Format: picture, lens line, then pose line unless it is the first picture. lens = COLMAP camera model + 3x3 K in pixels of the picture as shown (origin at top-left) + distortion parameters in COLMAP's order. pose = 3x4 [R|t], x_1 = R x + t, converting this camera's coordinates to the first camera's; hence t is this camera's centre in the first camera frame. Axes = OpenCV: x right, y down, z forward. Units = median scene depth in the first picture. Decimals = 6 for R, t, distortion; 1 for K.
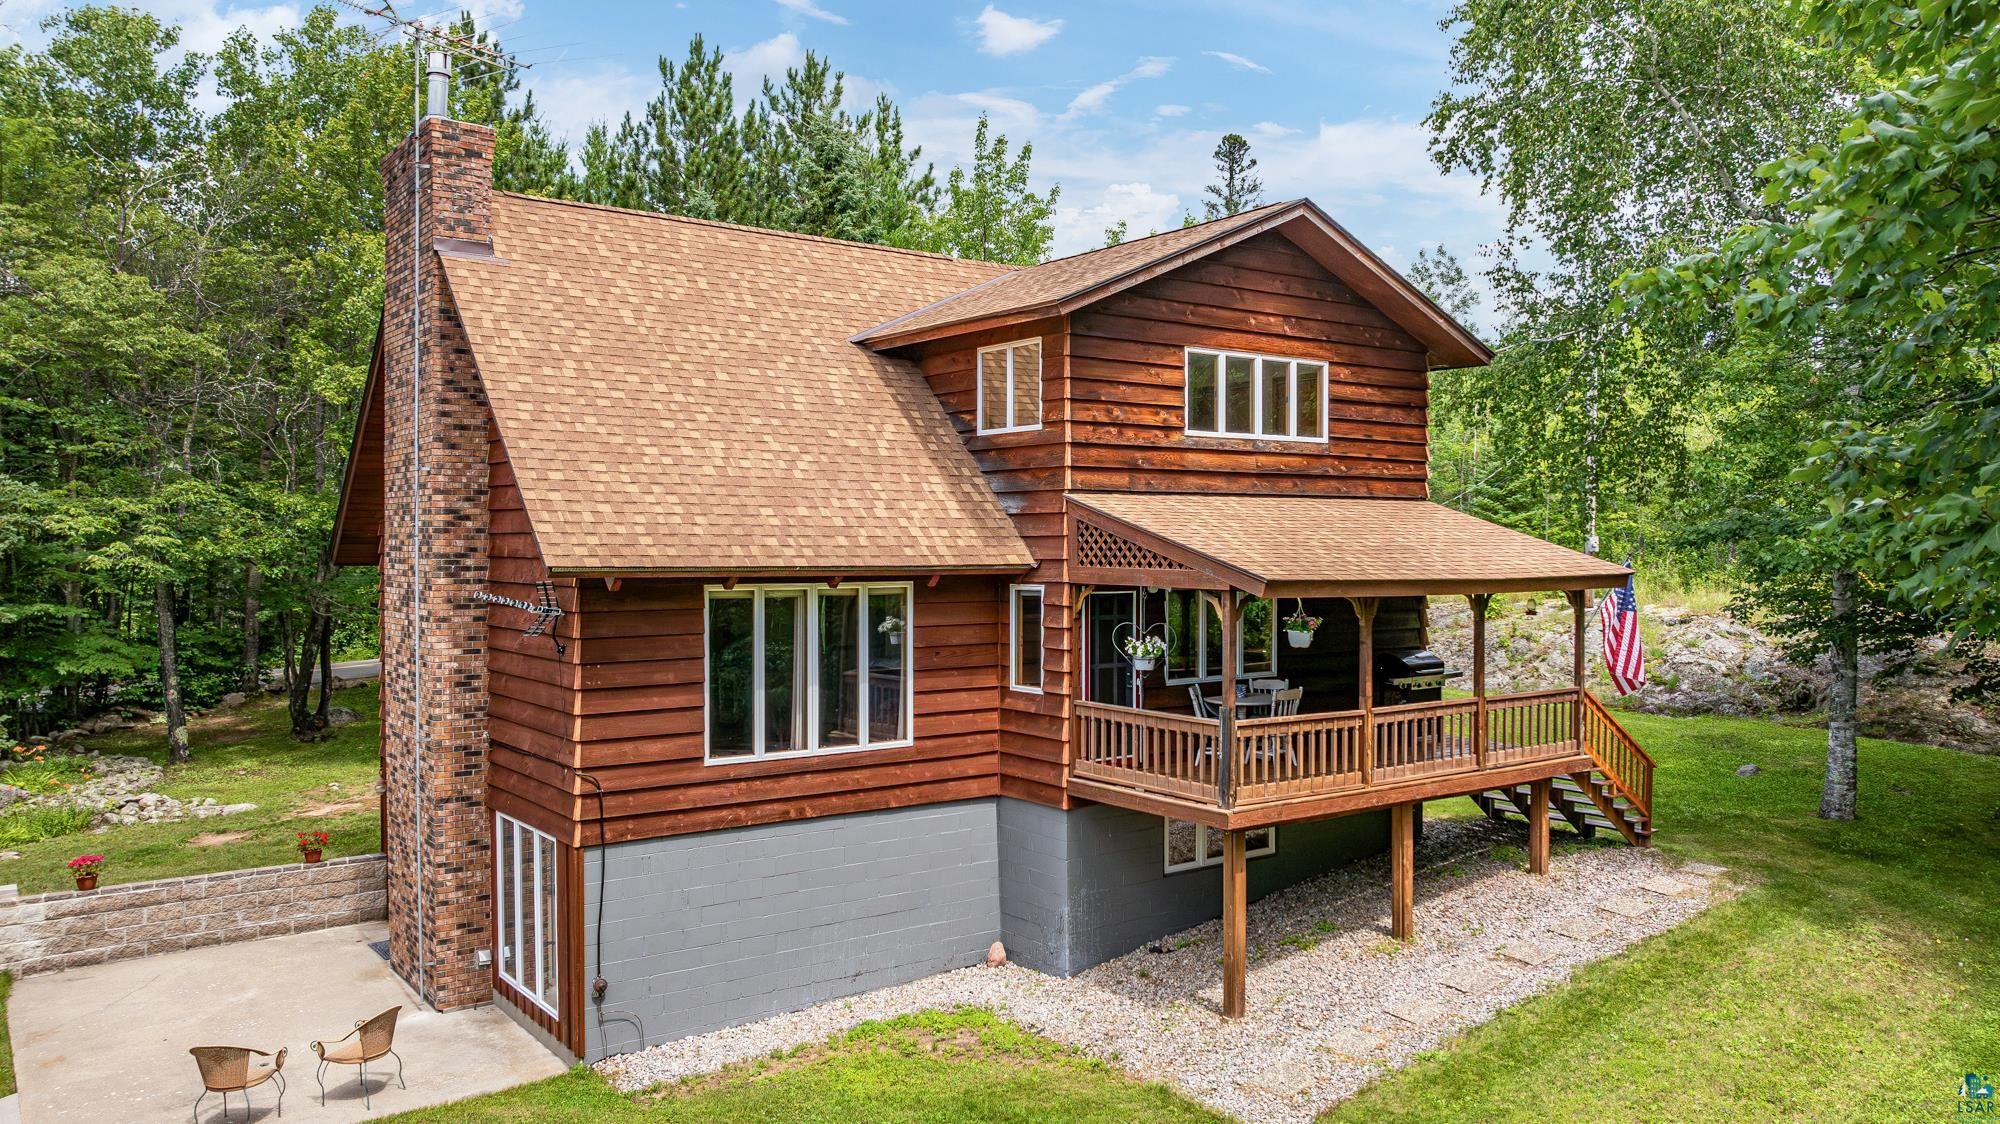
lens RADIAL K [[1395.9, 0, 993.0], [0, 1395.9, 577.2], [0, 0, 1]] dist [-0.021451, 0.020085]
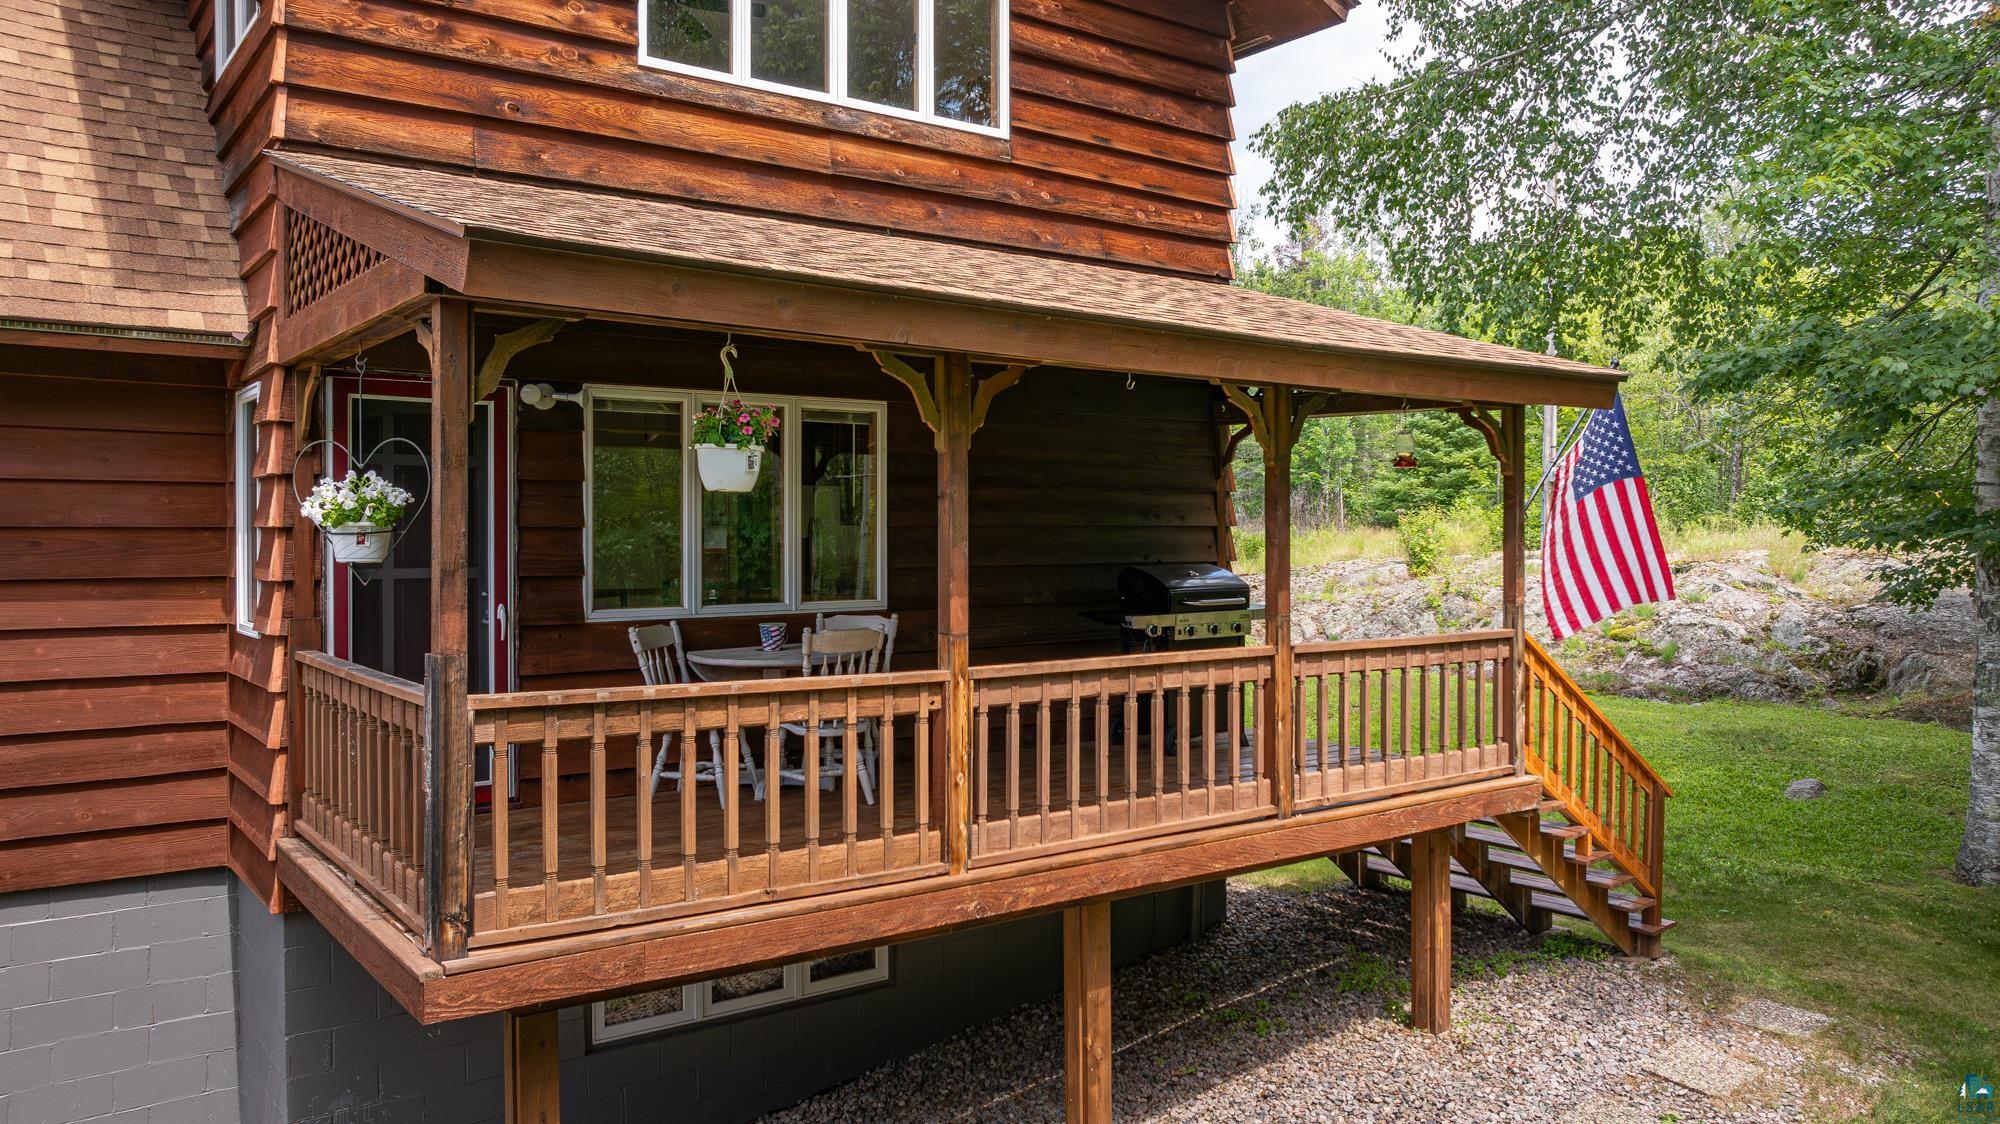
lens RADIAL K [[1395.9, 0, 1007.8], [0, 1395.9, 546.3], [0, 0, 1]] dist [-0.021451, 0.020085]
pose [[0.999574, 0.002367, 0.029079, 0.232661], [-0.001859, 0.999845, -0.017500, 0.058119], [-0.029116, 0.017438, 0.999424, 0.525106]]
